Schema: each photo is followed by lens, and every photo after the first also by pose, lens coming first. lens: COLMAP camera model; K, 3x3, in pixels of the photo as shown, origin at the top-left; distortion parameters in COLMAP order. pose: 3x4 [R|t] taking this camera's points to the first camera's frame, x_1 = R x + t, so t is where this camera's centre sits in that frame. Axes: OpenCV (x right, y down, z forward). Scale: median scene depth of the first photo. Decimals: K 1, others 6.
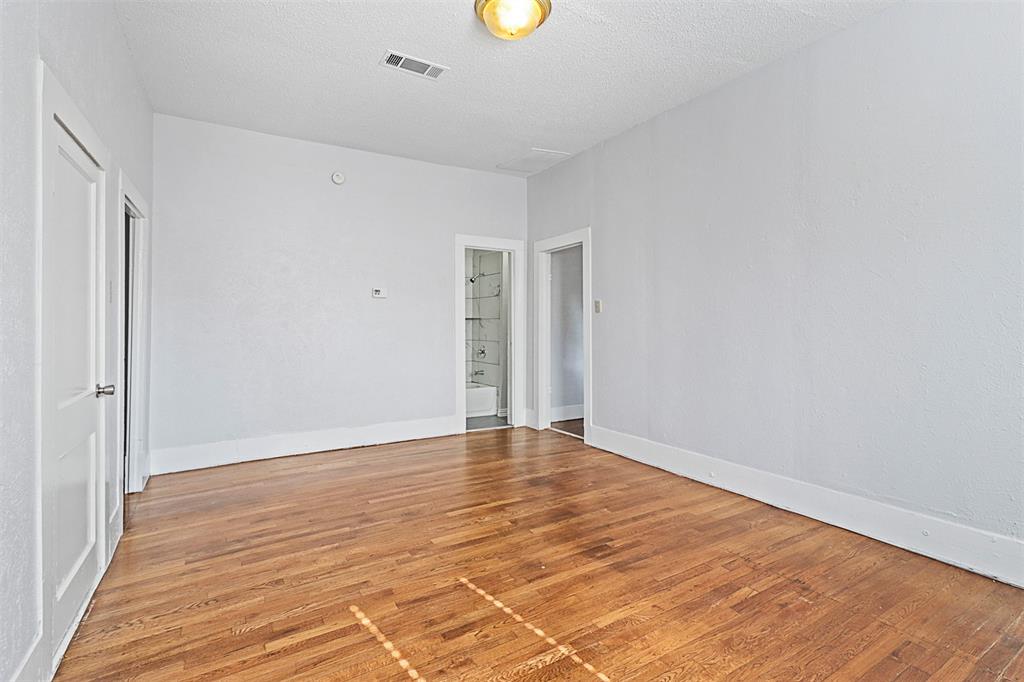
lens RADIAL K [[476.2, 0, 508.7], [0, 476.2, 330.2], [0, 0, 1]] dist [0.004116, -0.000275]
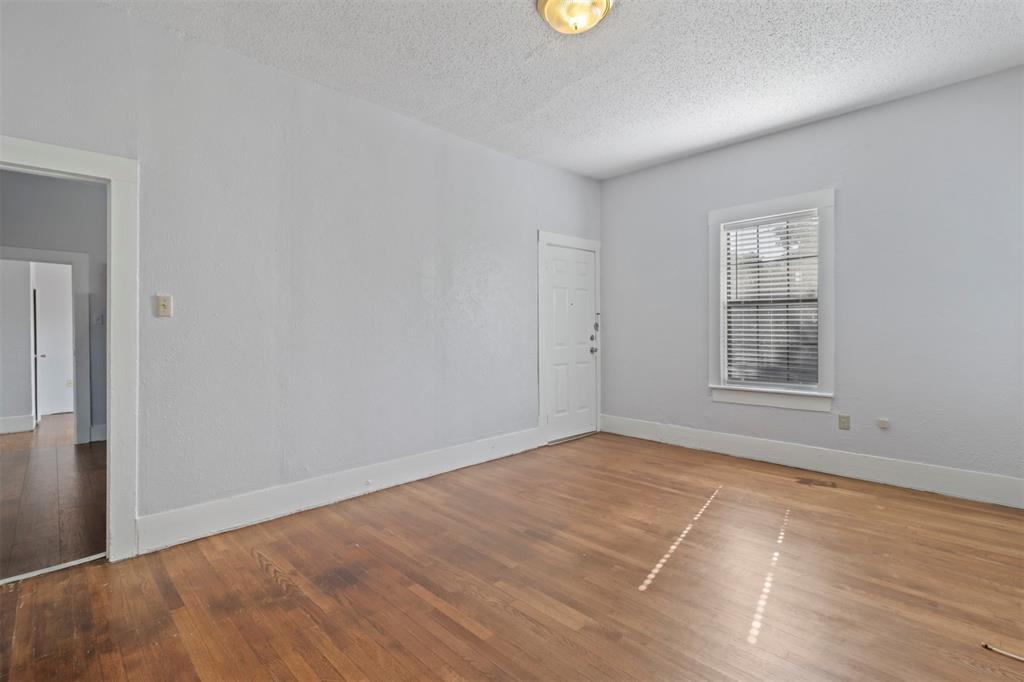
lens RADIAL K [[476.2, 0, 507.3], [0, 476.2, 335.4], [0, 0, 1]] dist [0.004116, -0.000275]
pose [[-0.237212, 0.001524, 0.971457, -0.756589], [0.027042, 0.999622, 0.005035, -0.007667], [-0.971081, 0.027465, -0.237164, 1.143011]]
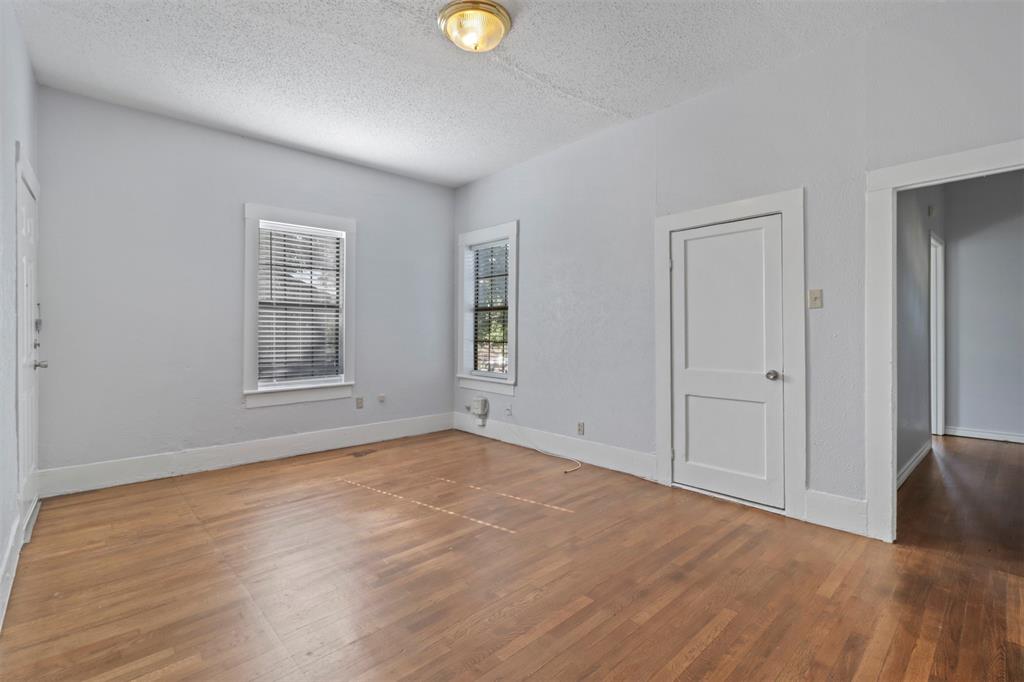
lens RADIAL K [[476.2, 0, 510.3], [0, 476.2, 334.0], [0, 0, 1]] dist [0.004116, -0.000275]
pose [[-0.975739, 0.012505, -0.218579, 0.140668], [0.006163, 0.999541, 0.029672, -0.028875], [0.218850, 0.027605, -0.975368, 1.701632]]
